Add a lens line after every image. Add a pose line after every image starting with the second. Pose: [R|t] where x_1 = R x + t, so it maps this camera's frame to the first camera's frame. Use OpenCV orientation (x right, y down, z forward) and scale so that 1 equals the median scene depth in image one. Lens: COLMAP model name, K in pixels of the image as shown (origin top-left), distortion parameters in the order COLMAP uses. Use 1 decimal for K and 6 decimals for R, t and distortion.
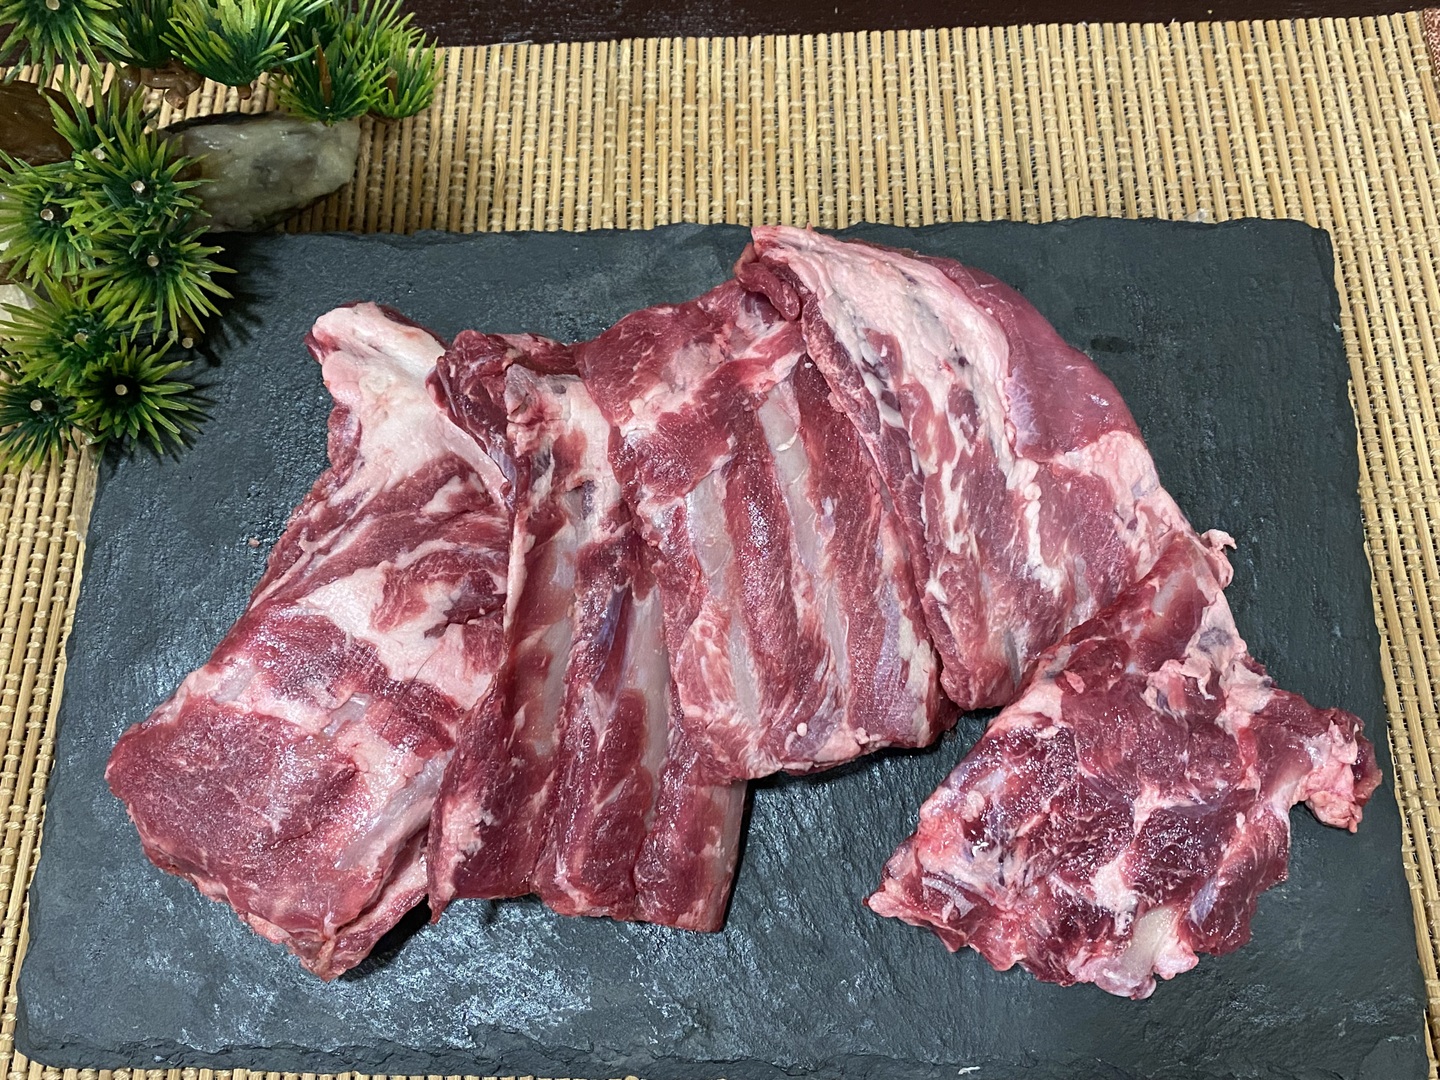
lens RADIAL K [[1365.6, 0, 726.6], [0, 1365.6, 521.3], [0, 0, 1]] dist [0.008161, 0.000000]
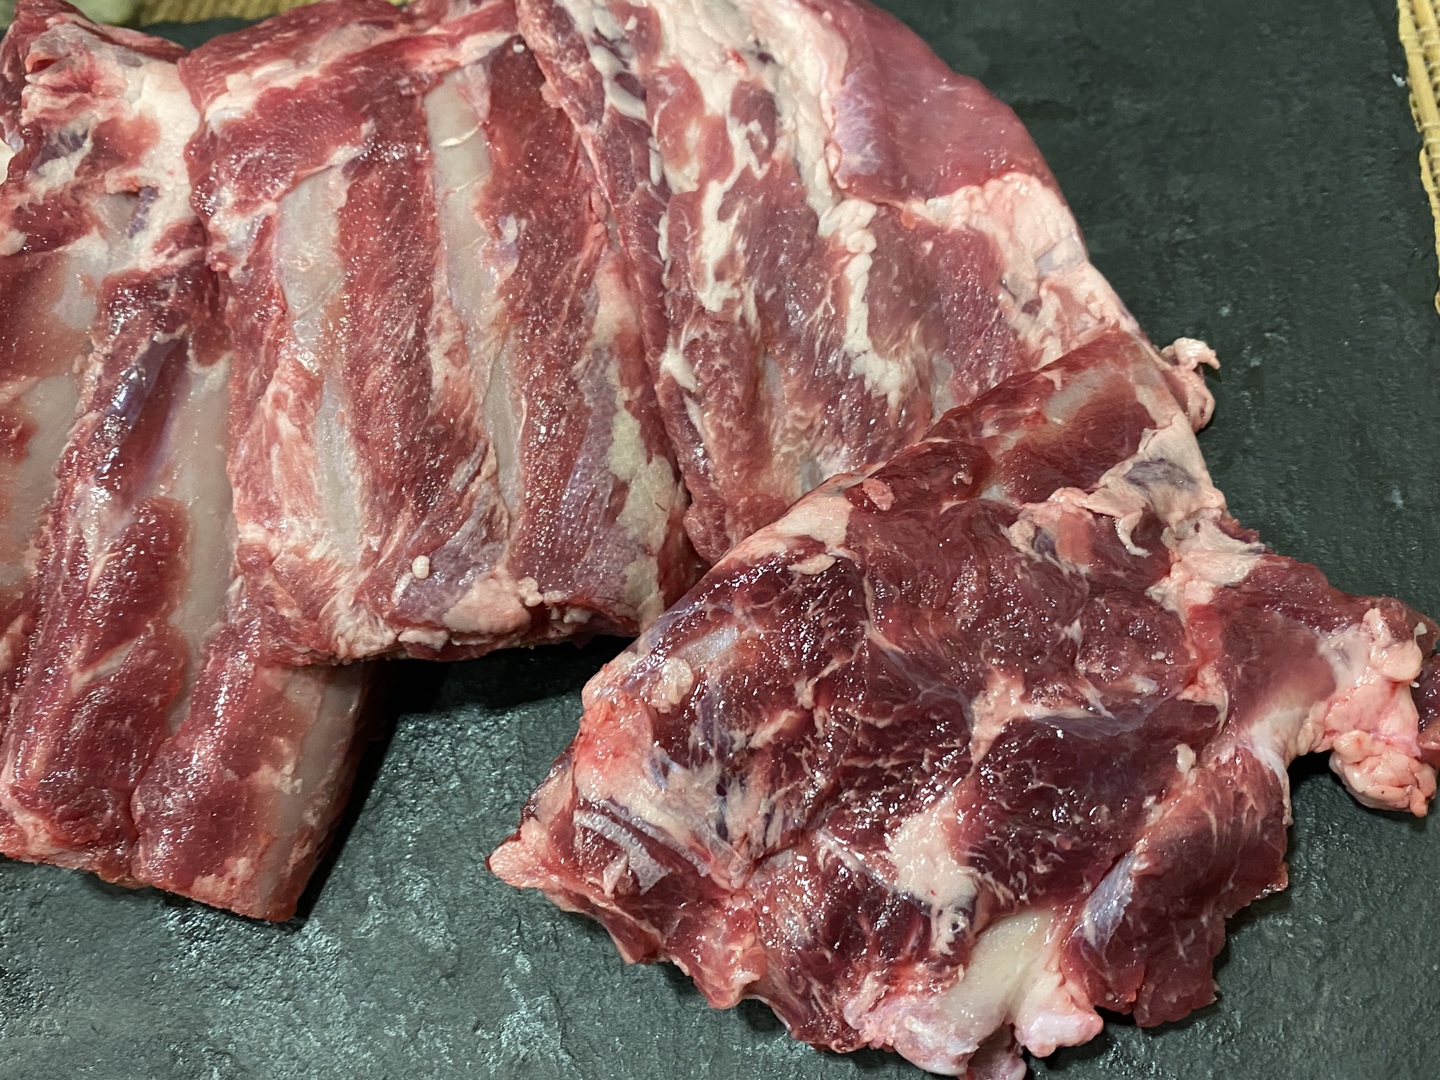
lens RADIAL K [[1365.6, 0, 715.1], [0, 1365.6, 555.1], [0, 0, 1]] dist [0.008161, 0.000000]
pose [[0.989804, 0.033102, -0.138539, 0.255954], [-0.056823, 0.983640, -0.170949, 0.234360], [0.130614, 0.177078, 0.975491, 0.422564]]
